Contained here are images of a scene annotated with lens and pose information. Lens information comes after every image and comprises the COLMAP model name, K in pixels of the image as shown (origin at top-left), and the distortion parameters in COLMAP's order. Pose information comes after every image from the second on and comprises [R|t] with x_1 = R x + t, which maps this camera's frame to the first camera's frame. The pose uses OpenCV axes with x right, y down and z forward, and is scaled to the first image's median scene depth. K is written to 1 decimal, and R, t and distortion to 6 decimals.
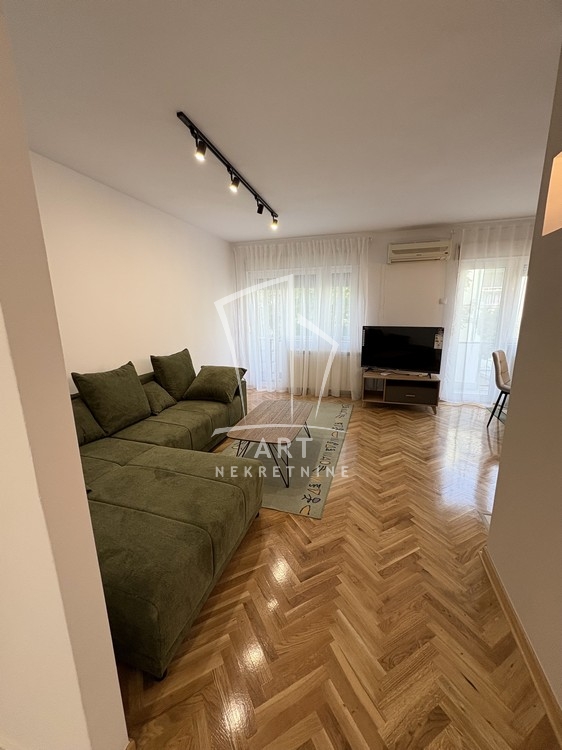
lens RADIAL K [[298.7, 0, 282.9], [0, 298.7, 373.7], [0, 0, 1]] dist [0.000061, -0.000097]
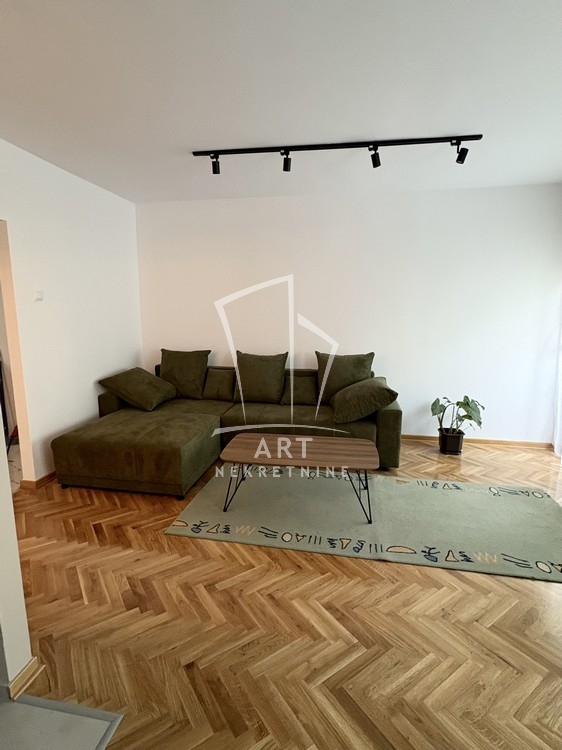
lens RADIAL K [[385.7, 0, 281.5], [0, 385.7, 374.4], [0, 0, 1]] dist [0.001524, -0.000215]
pose [[0.113924, 0.180992, -0.976864, 0.676102], [-0.203390, 0.966689, 0.155387, -0.134615], [0.972447, 0.180982, 0.146941, 0.592928]]
